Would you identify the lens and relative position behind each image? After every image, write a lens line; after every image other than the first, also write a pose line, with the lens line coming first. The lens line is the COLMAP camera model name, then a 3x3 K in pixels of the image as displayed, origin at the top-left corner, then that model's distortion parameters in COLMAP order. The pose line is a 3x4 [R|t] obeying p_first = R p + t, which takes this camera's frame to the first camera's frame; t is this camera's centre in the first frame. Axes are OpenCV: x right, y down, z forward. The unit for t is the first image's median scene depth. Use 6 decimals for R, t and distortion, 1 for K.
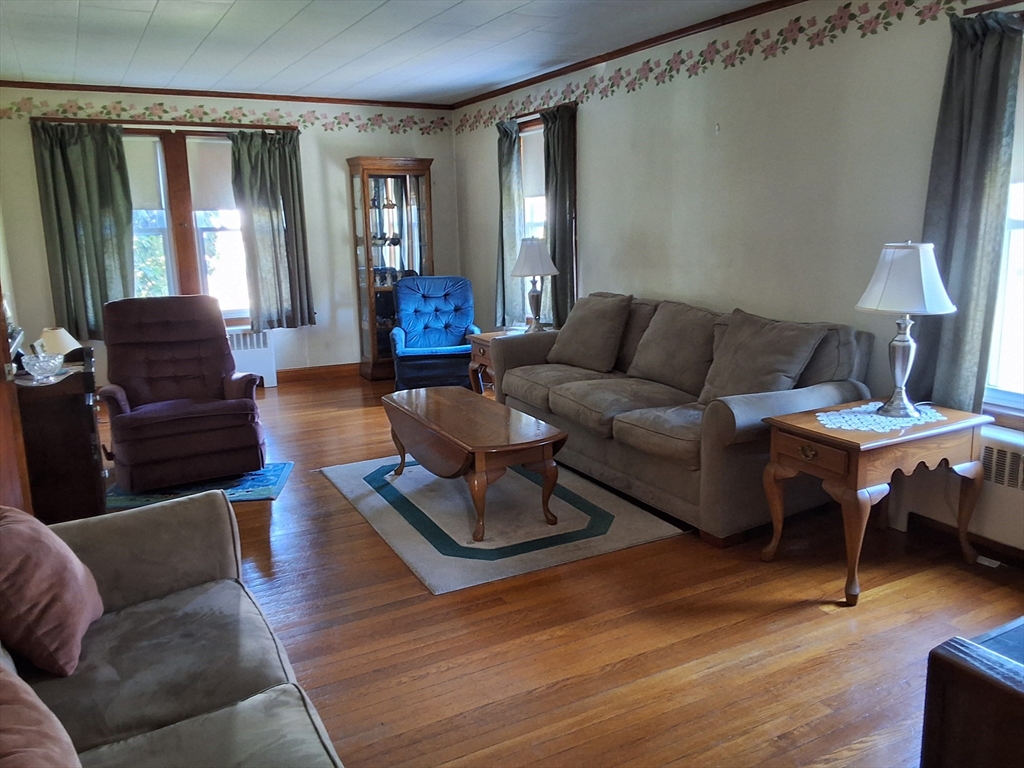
lens RADIAL K [[813.6, 0, 512.0], [0, 813.6, 384.0], [0, 0, 1]] dist [0.131330, -0.180994]
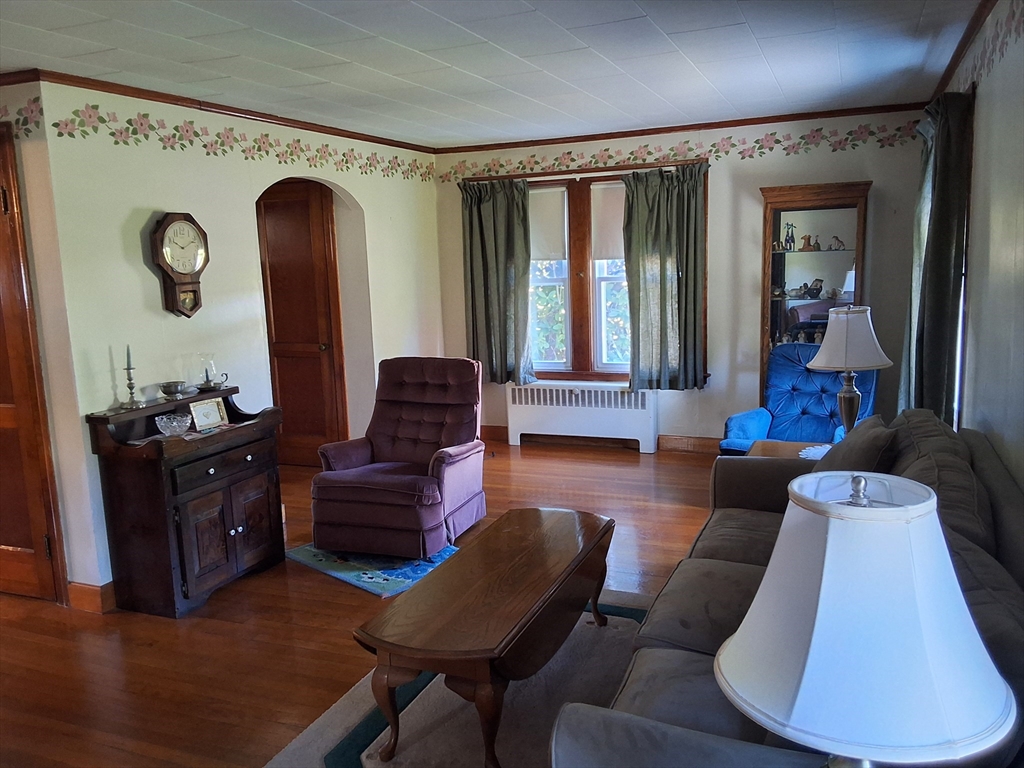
lens RADIAL K [[813.6, 0, 512.0], [0, 813.6, 384.0], [0, 0, 1]] dist [0.131330, -0.180994]
pose [[0.649783, 0.114591, -0.751433, 0.284803], [-0.129404, 0.990817, 0.039197, -0.091649], [0.749024, 0.071769, 0.658644, 0.317753]]
